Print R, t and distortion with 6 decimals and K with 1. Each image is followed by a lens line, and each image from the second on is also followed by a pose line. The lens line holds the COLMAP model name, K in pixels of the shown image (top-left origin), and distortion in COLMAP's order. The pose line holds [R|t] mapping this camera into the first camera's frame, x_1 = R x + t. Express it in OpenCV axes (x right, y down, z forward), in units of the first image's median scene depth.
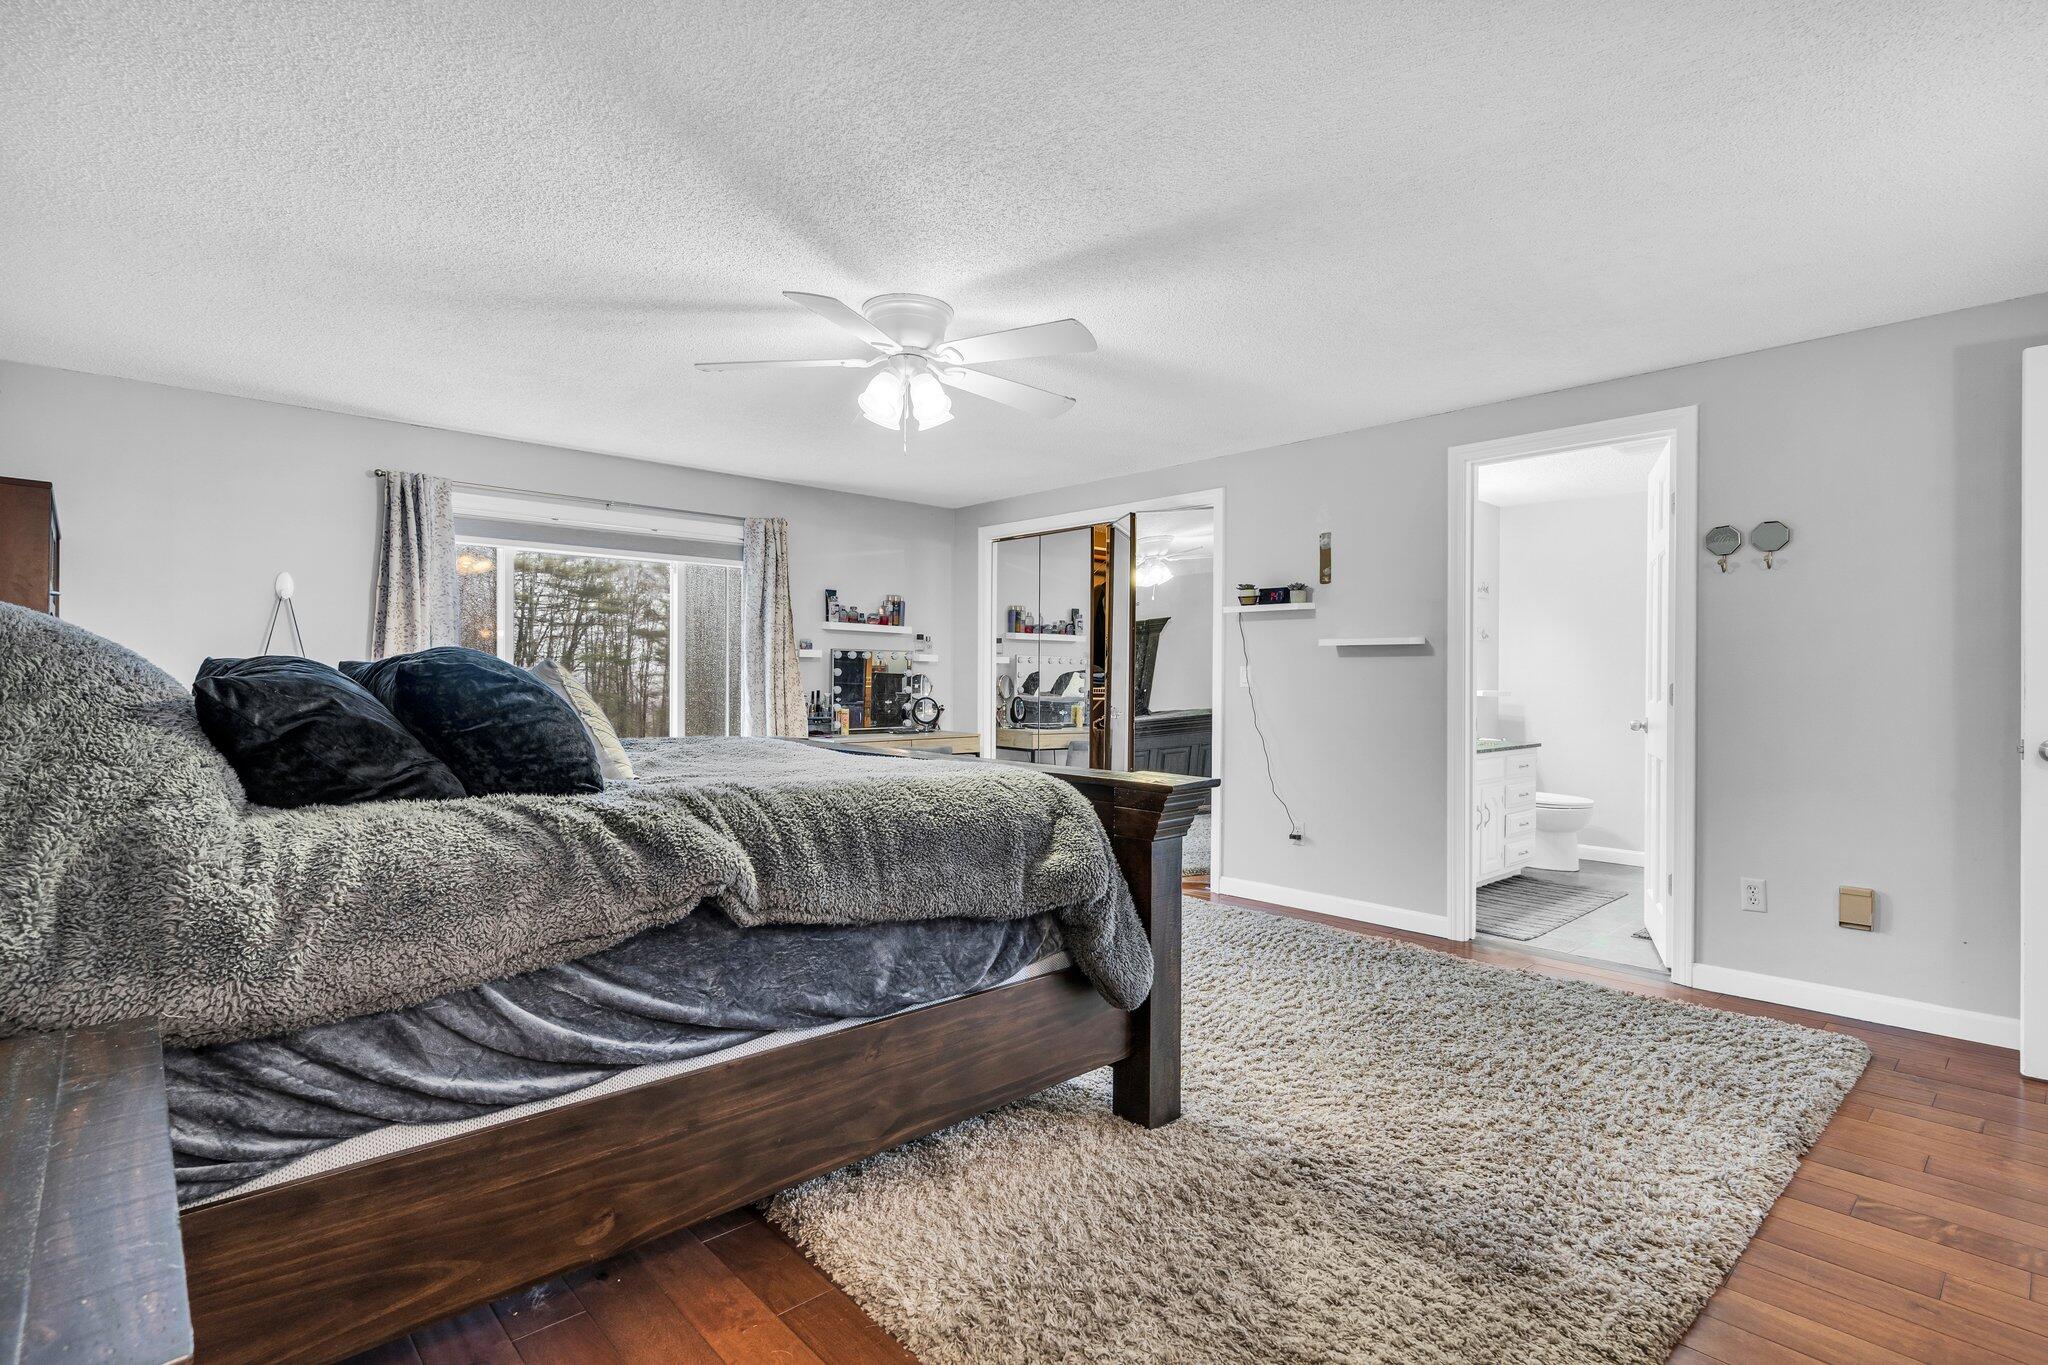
lens RADIAL K [[969.1, 0, 1028.6], [0, 969.1, 687.6], [0, 0, 1]] dist [0.000238, 0.000093]
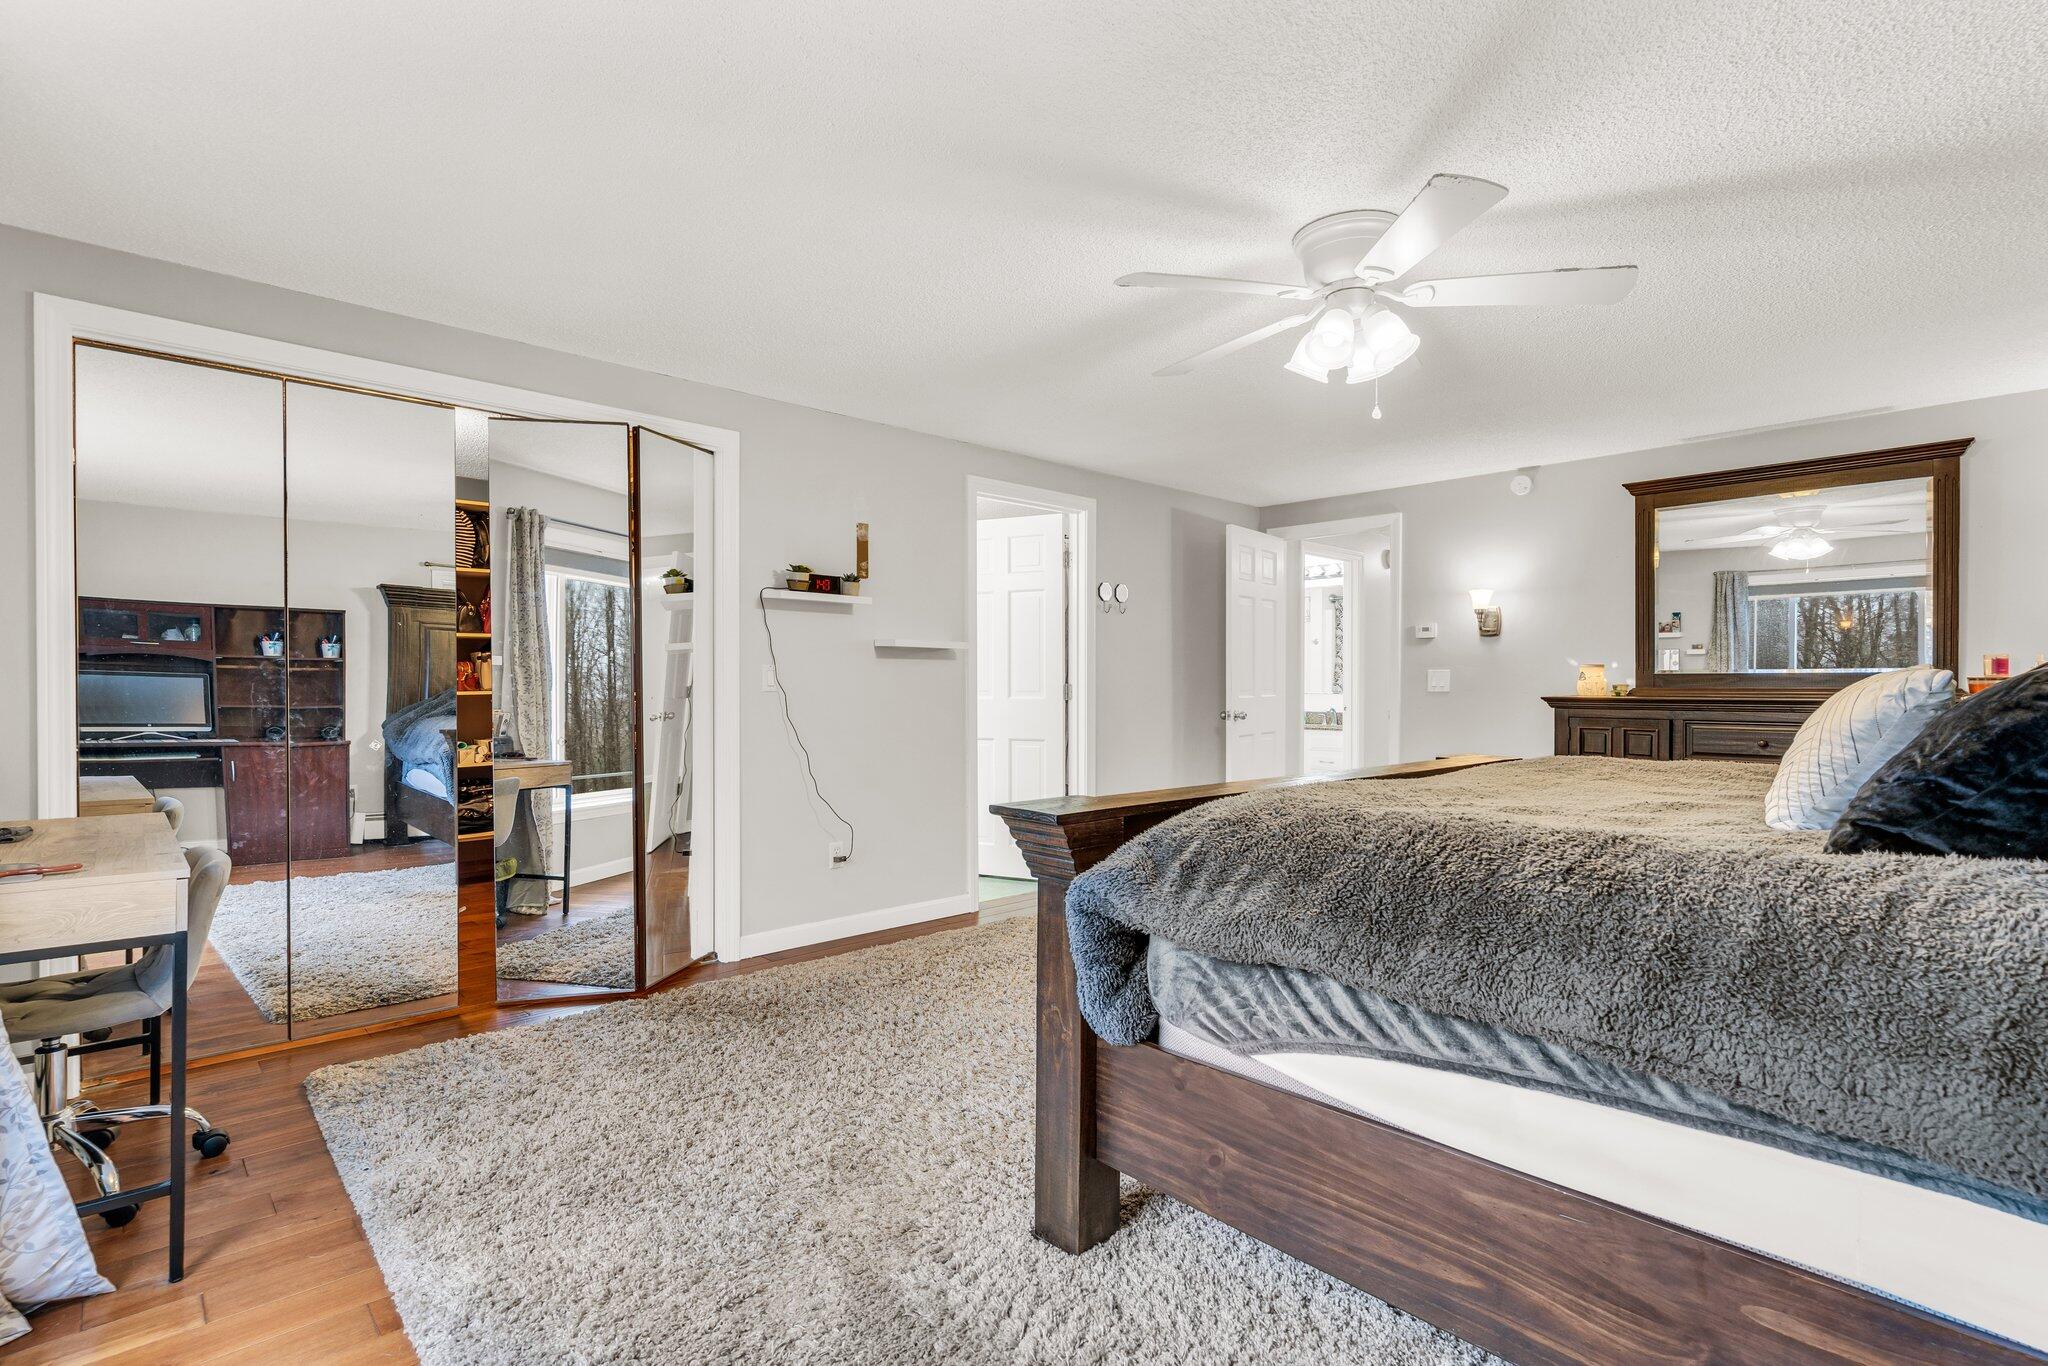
lens RADIAL K [[969.1, 0, 1028.6], [0, 969.1, 688.1], [0, 0, 1]] dist [0.000238, 0.000093]
pose [[-0.003721, -0.014446, 0.999889, -0.627339], [0.002758, 0.999892, 0.014456, -0.013857], [-0.999989, 0.002812, -0.003681, 0.836336]]
